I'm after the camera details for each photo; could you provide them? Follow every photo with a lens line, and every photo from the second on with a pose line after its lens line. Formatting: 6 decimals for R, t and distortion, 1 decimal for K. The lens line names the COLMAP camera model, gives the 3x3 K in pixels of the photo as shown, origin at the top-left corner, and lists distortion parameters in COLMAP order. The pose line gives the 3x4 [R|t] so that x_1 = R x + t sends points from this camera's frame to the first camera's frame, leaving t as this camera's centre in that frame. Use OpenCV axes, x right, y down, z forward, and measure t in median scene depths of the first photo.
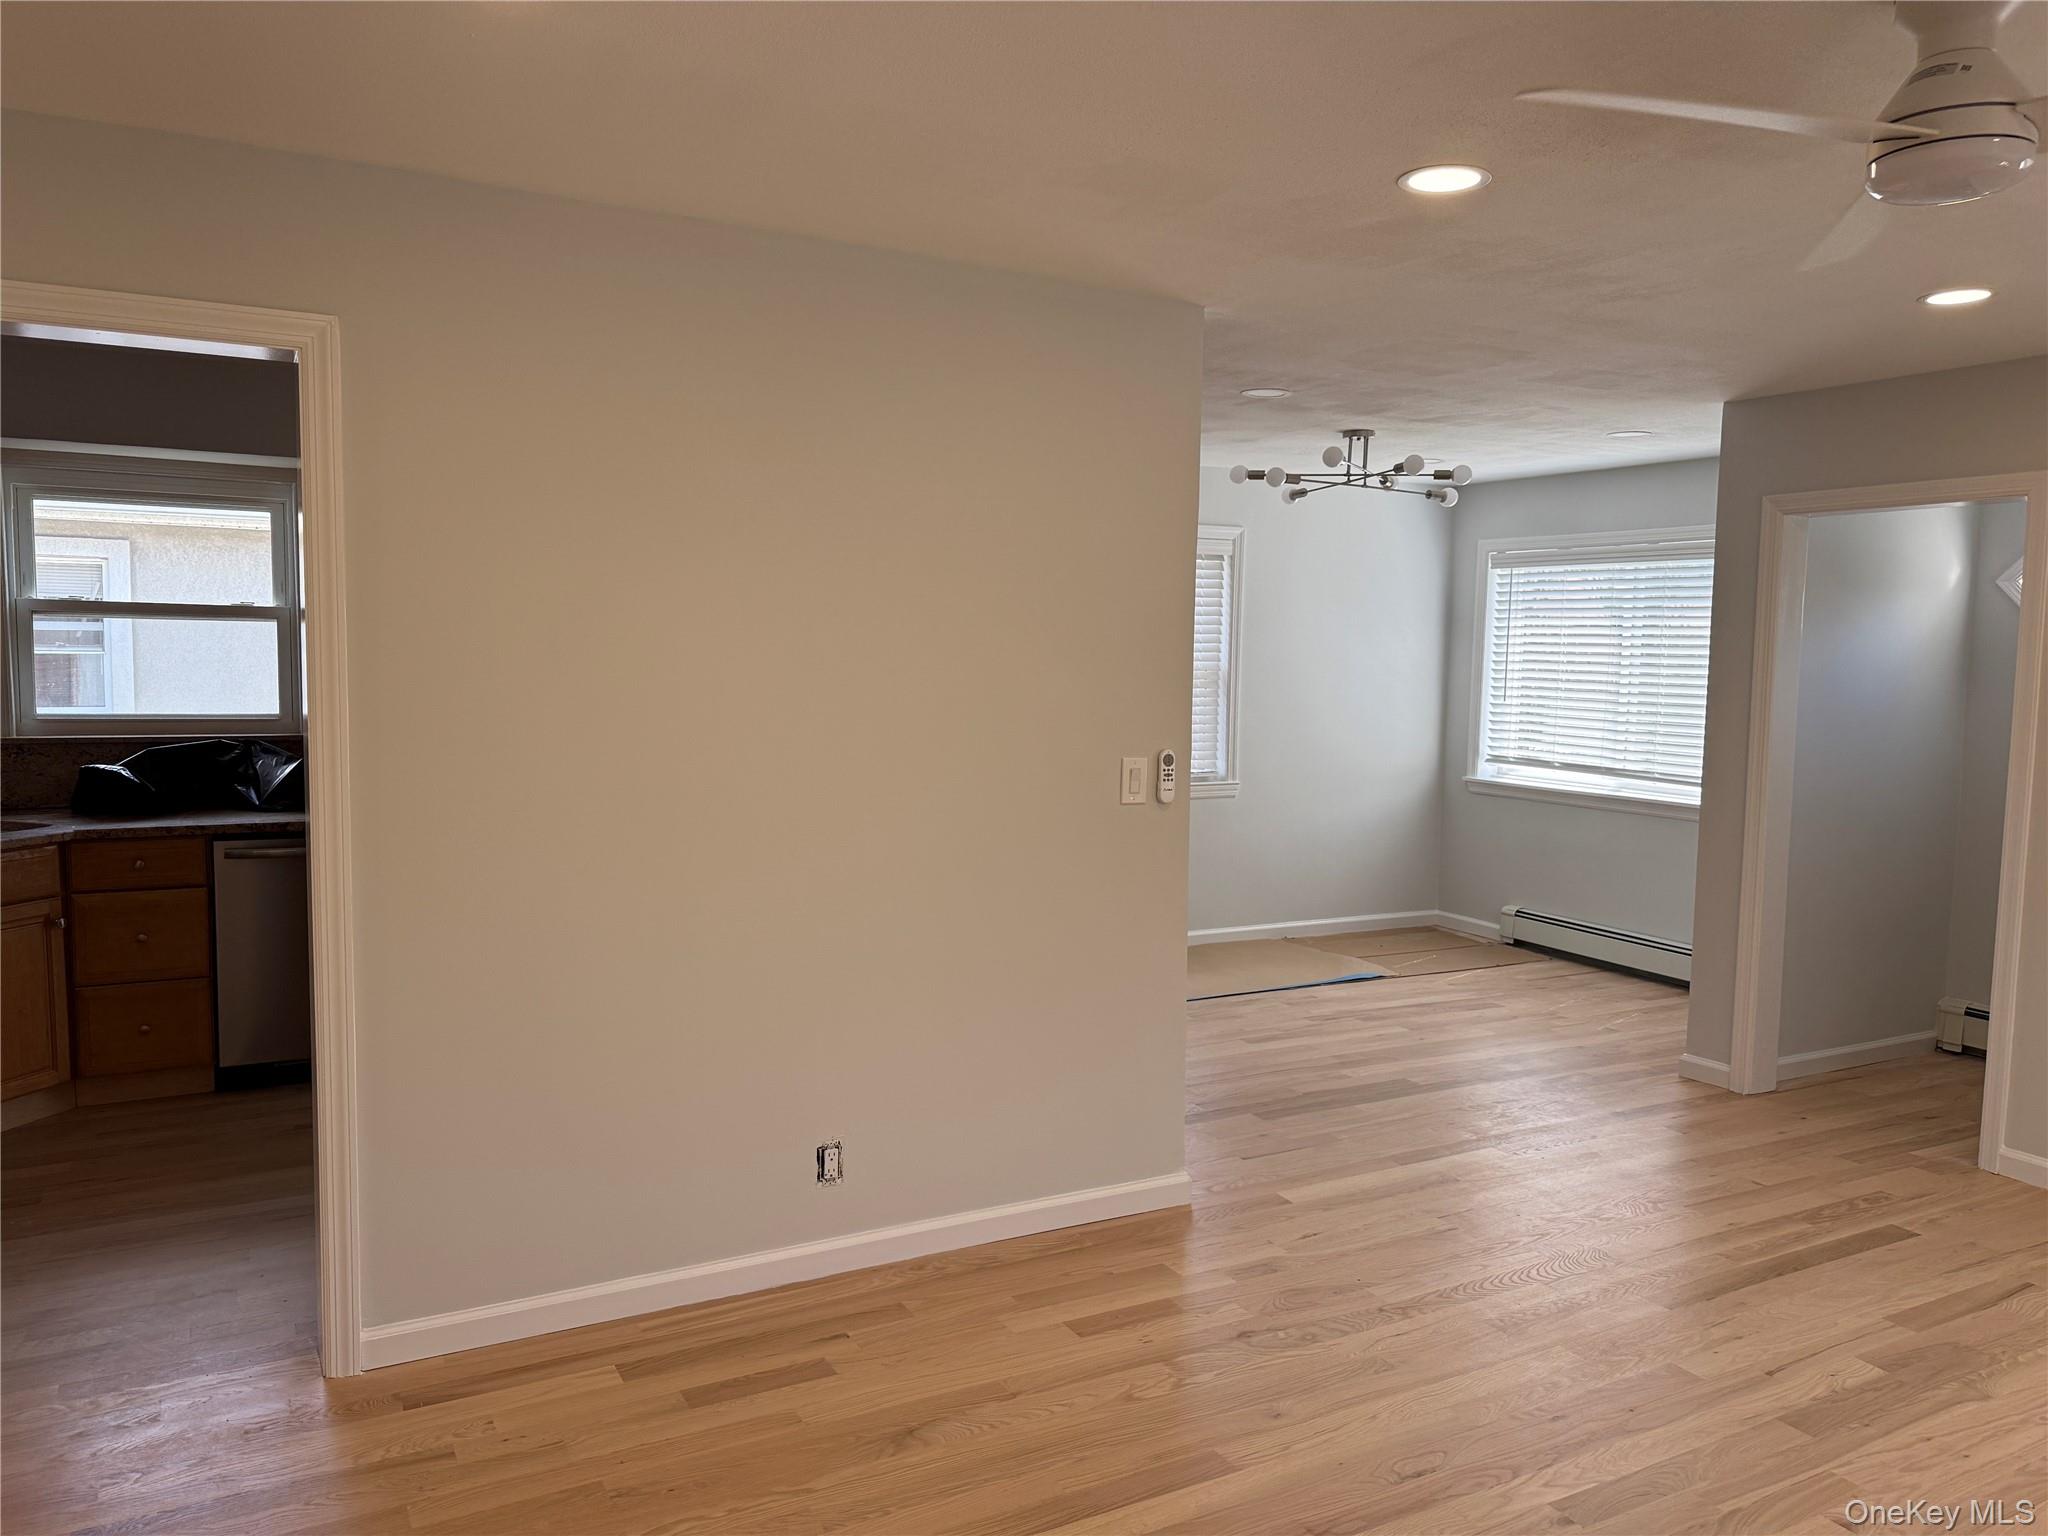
lens RADIAL K [[1419.0, 0, 1016.9], [0, 1419.0, 776.9], [0, 0, 1]] dist [-0.006076, -0.000813]
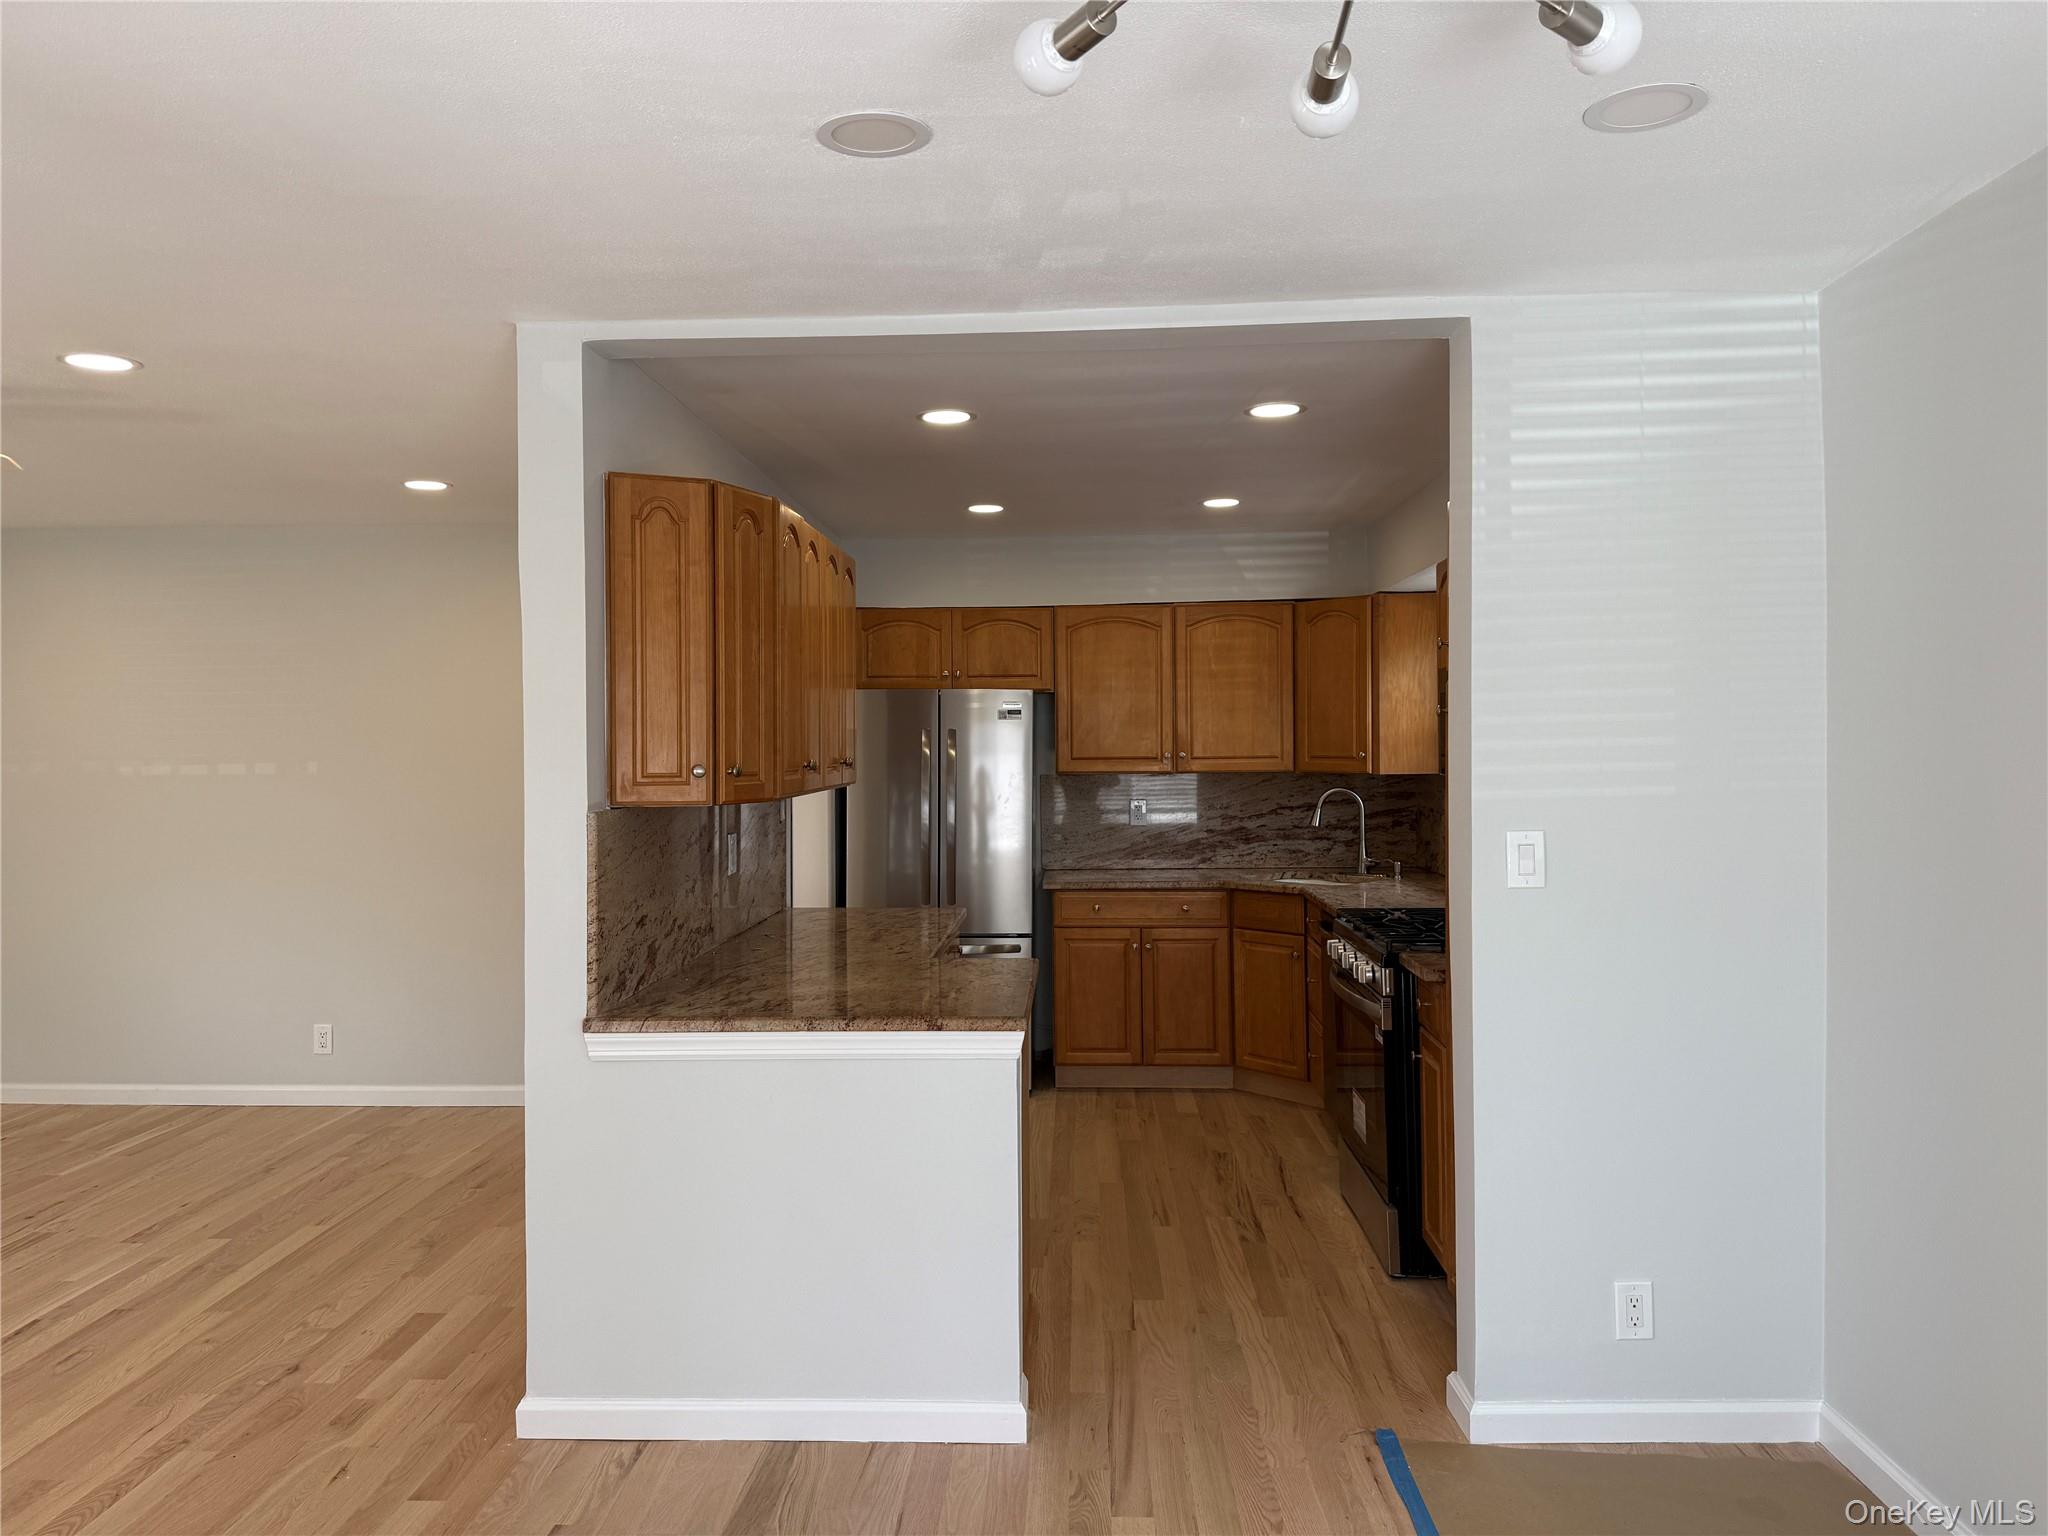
lens RADIAL K [[1422.2, 0, 978.0], [0, 1422.2, 763.0], [0, 0, 1]] dist [-0.000328, -0.001795]
pose [[-0.515091, -0.003909, -0.857126, 0.718507], [-0.080898, 0.995747, 0.044074, -0.134512], [0.853309, 0.092042, -0.513217, 1.713134]]
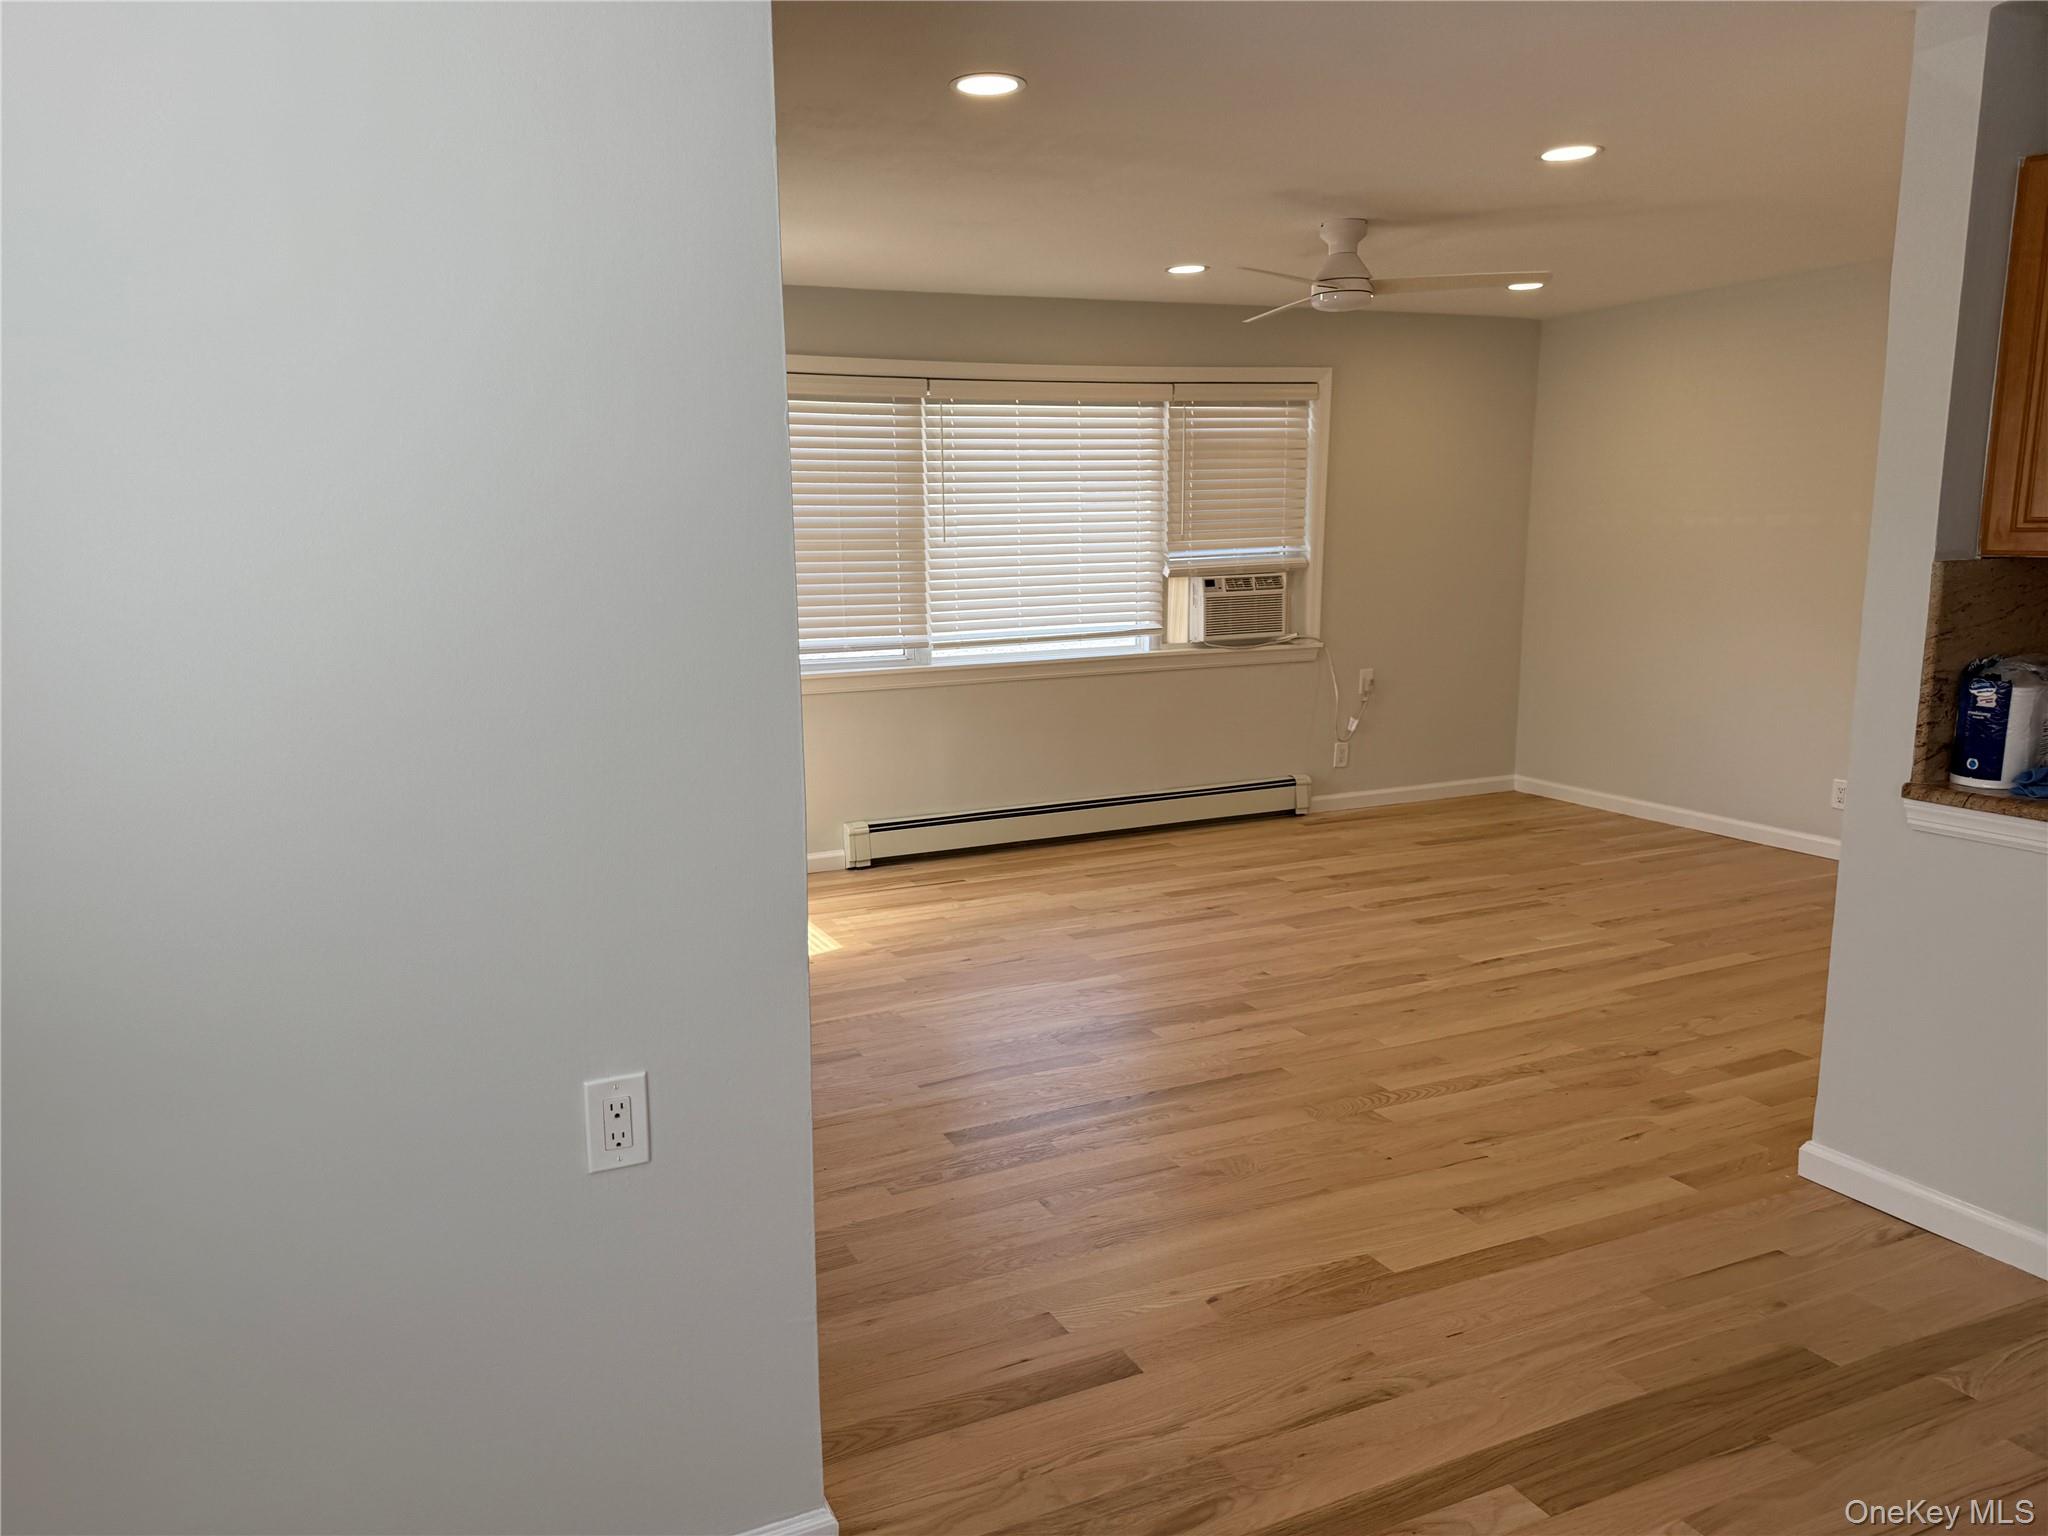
lens RADIAL K [[1419.0, 0, 1016.9], [0, 1419.0, 776.9], [0, 0, 1]] dist [-0.006076, -0.000813]
pose [[-0.998695, -0.008140, 0.050411, 0.568615], [0.005482, 0.964415, 0.264336, -0.141477], [-0.050769, 0.264268, -0.963112, 1.876758]]
